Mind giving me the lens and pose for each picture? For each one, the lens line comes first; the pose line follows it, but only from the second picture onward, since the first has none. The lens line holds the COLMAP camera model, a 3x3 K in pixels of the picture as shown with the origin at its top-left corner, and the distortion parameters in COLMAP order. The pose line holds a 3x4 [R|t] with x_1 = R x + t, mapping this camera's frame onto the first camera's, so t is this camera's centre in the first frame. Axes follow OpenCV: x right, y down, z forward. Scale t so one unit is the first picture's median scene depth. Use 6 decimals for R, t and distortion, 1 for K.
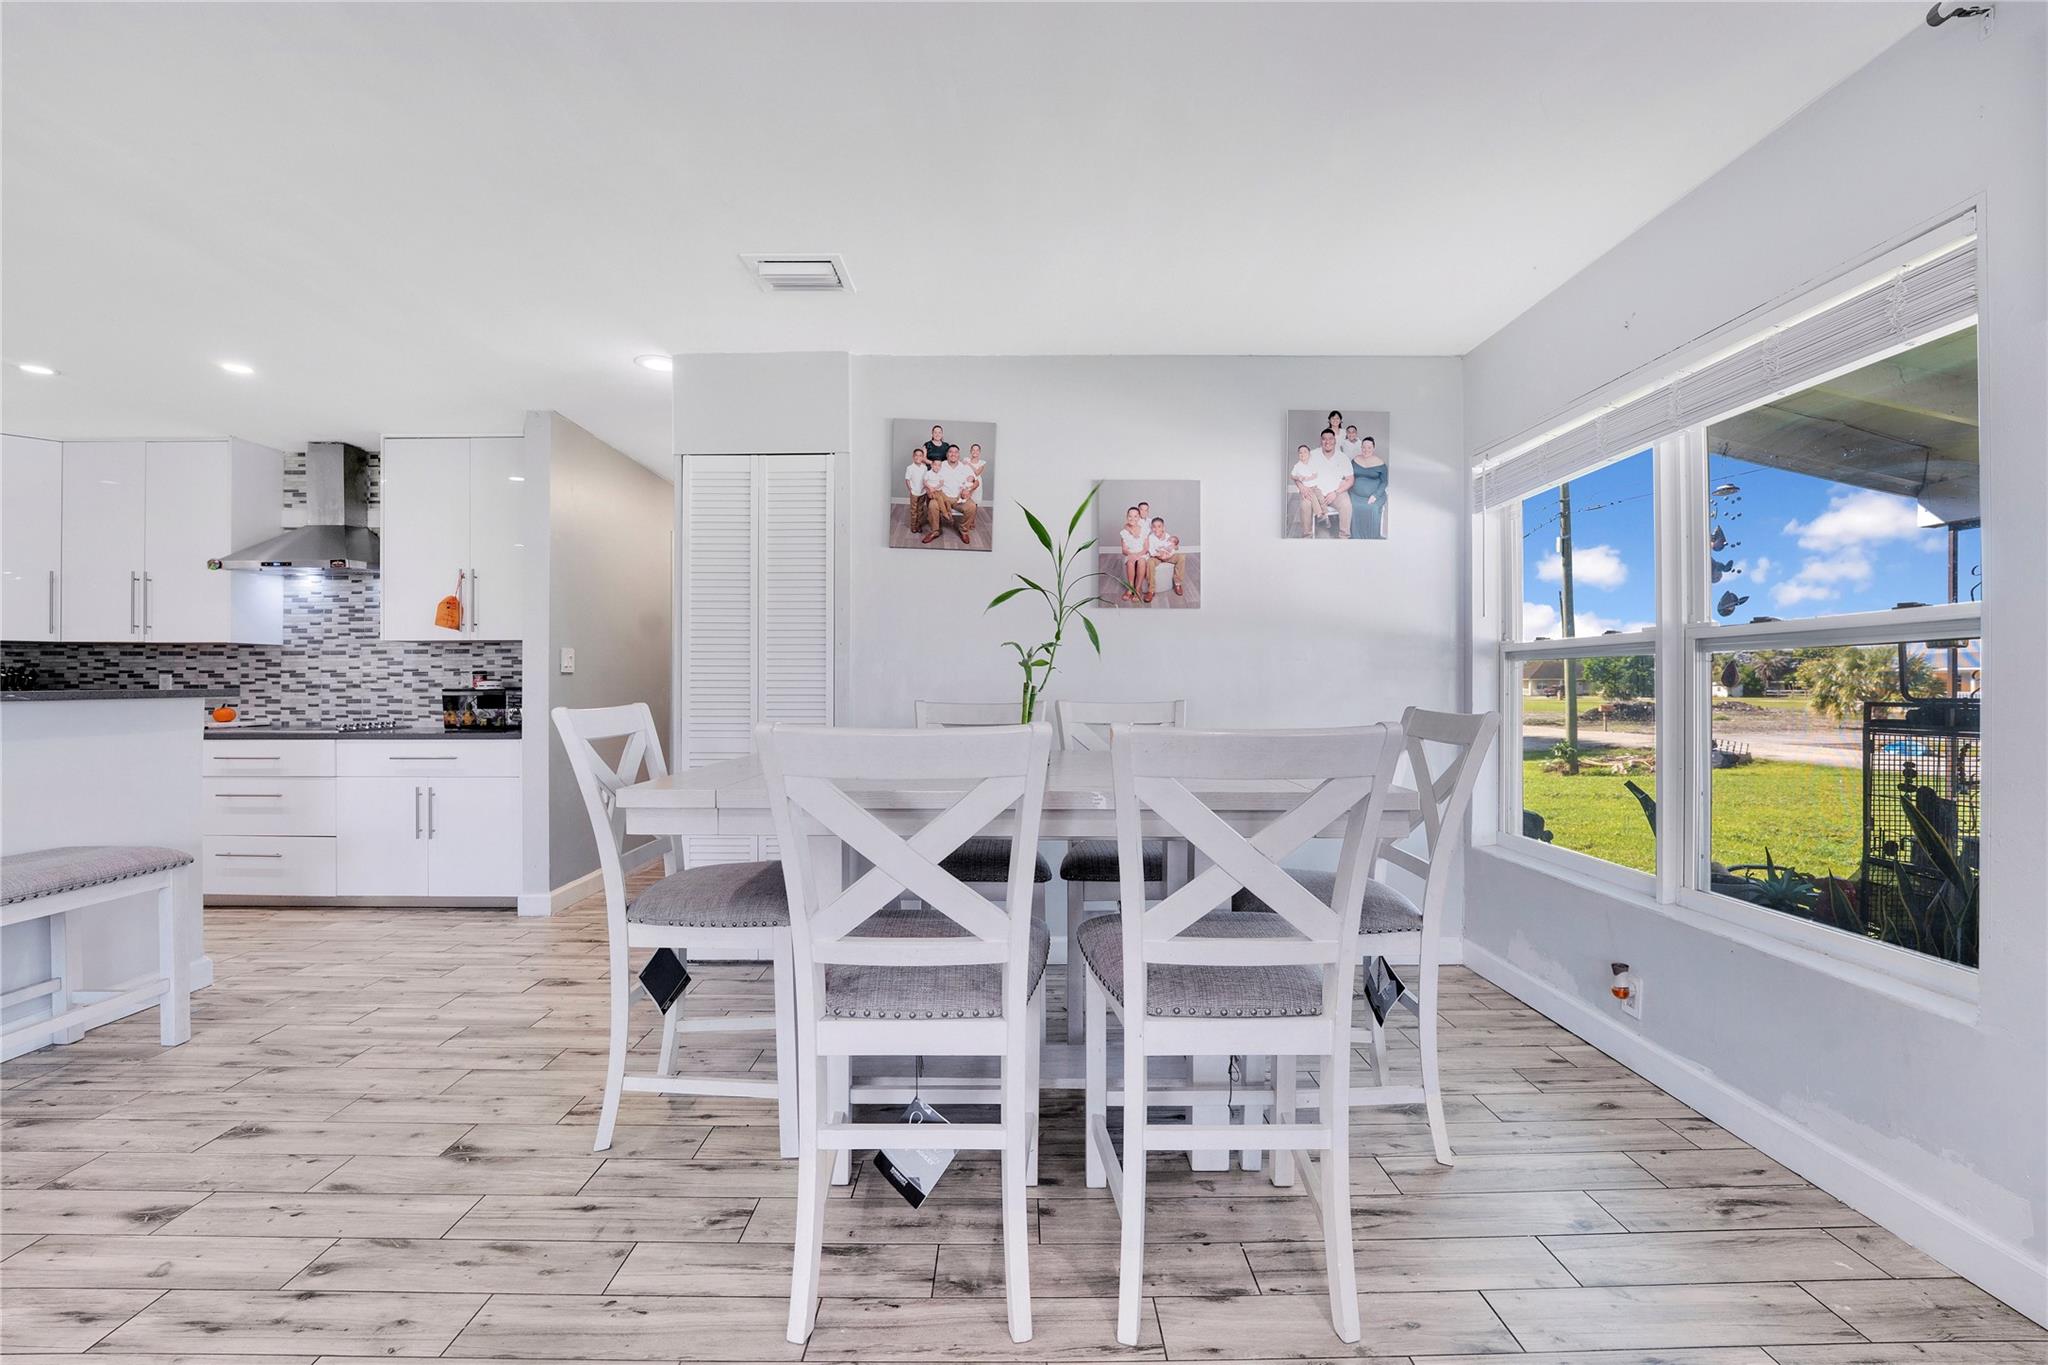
lens RADIAL K [[857.0, 0, 989.7], [0, 857.0, 683.5], [0, 0, 1]] dist [-0.032374, 0.000253]
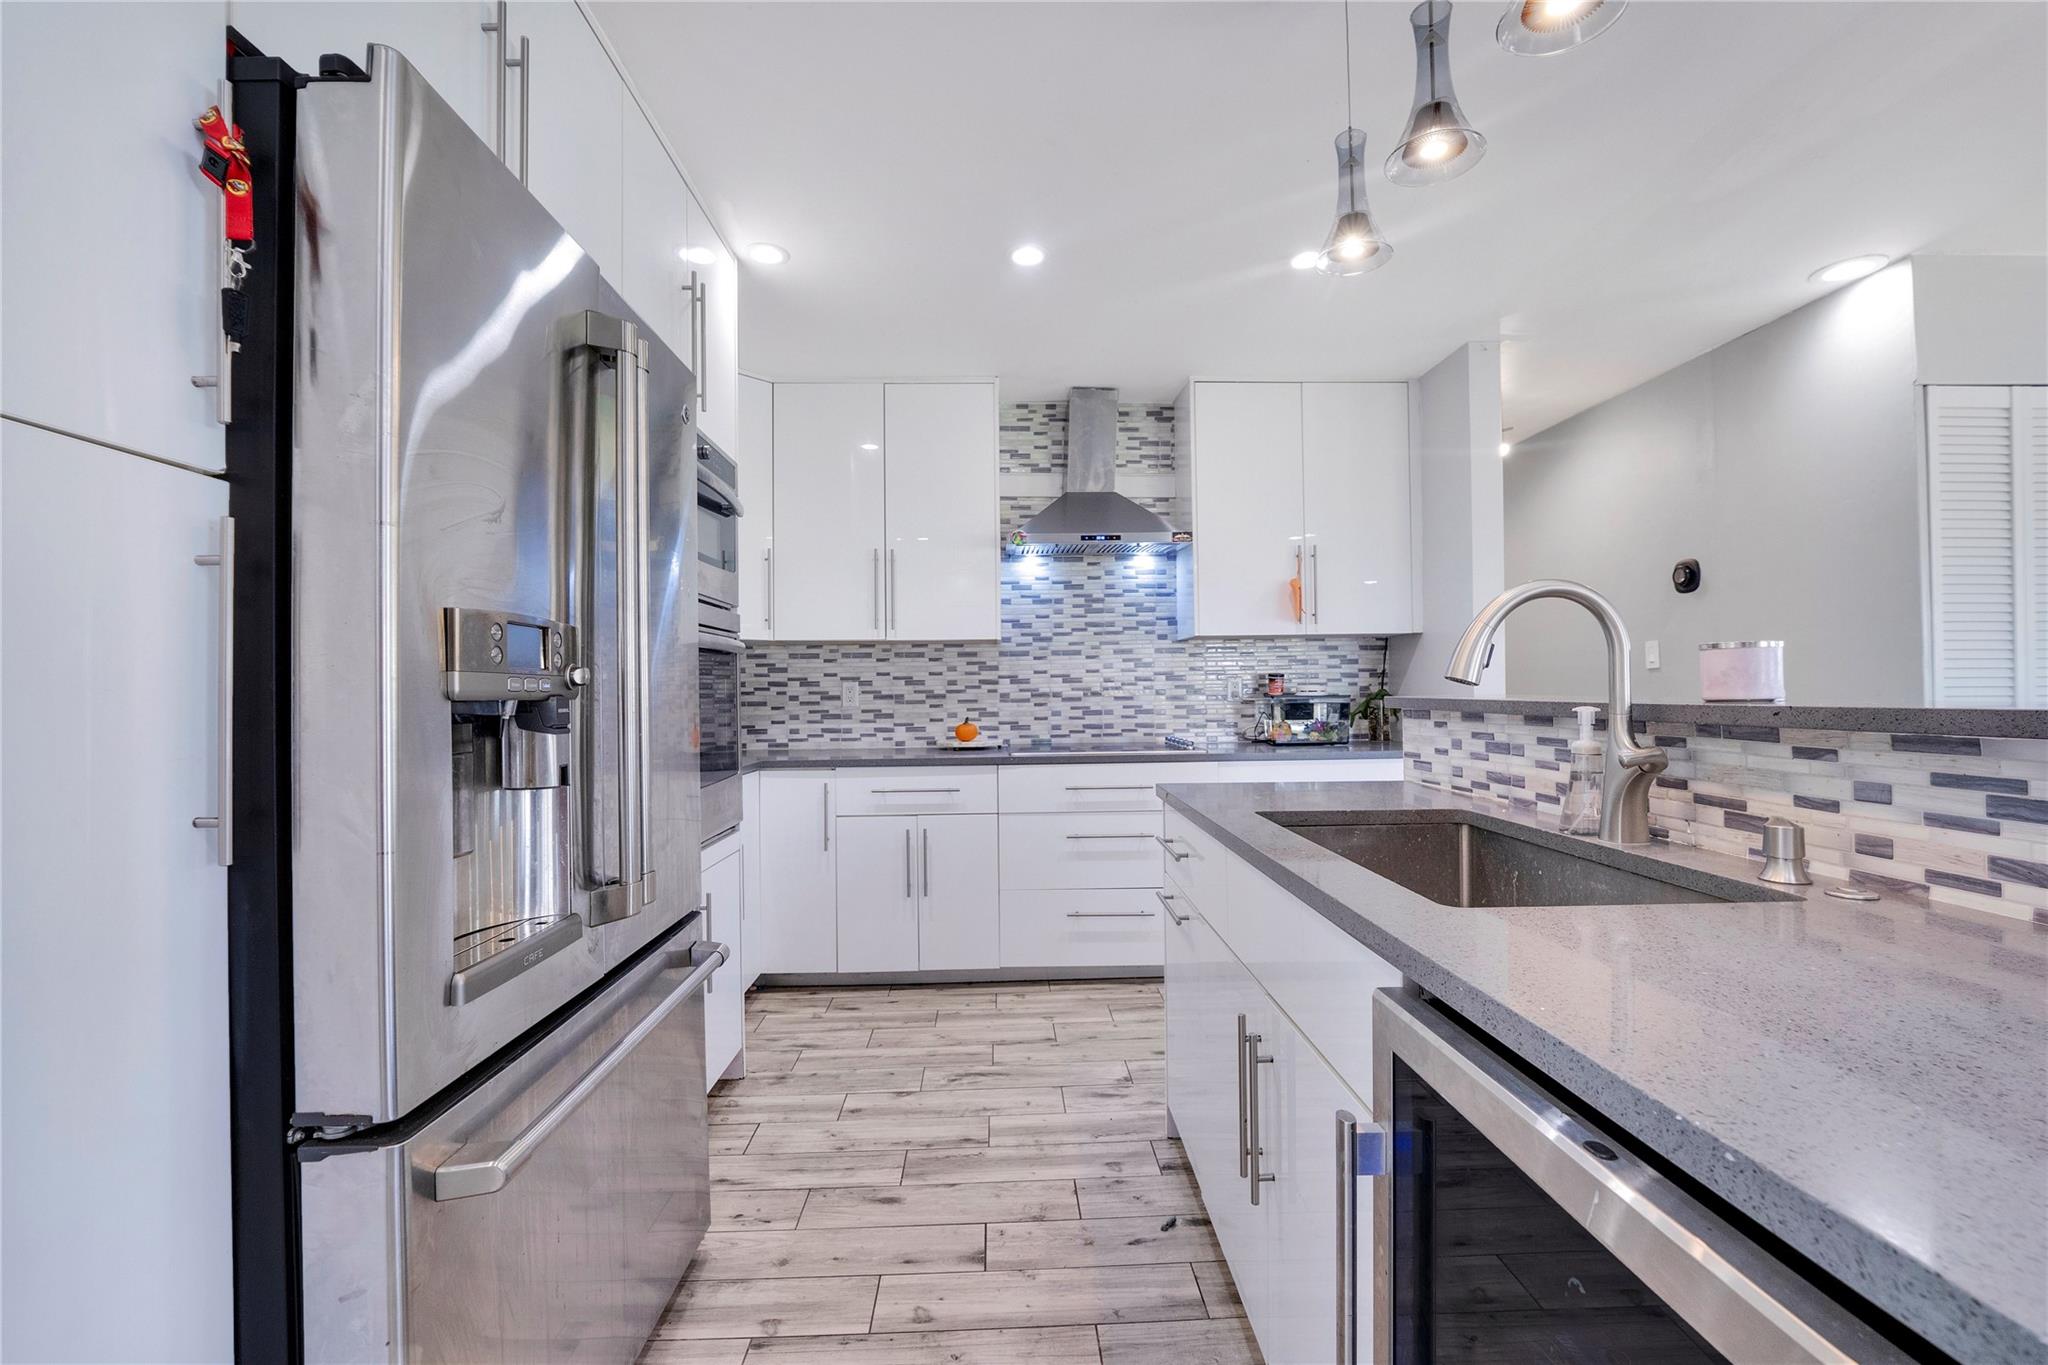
lens RADIAL K [[863.9, 0, 1038.0], [0, 863.9, 685.4], [0, 0, 1]] dist [-0.021641, -0.000193]
pose [[0.999836, -0.010476, 0.014742, -0.825523], [0.010563, 0.999927, -0.005869, -0.000879], [-0.014679, 0.006024, 0.999874, 0.176253]]
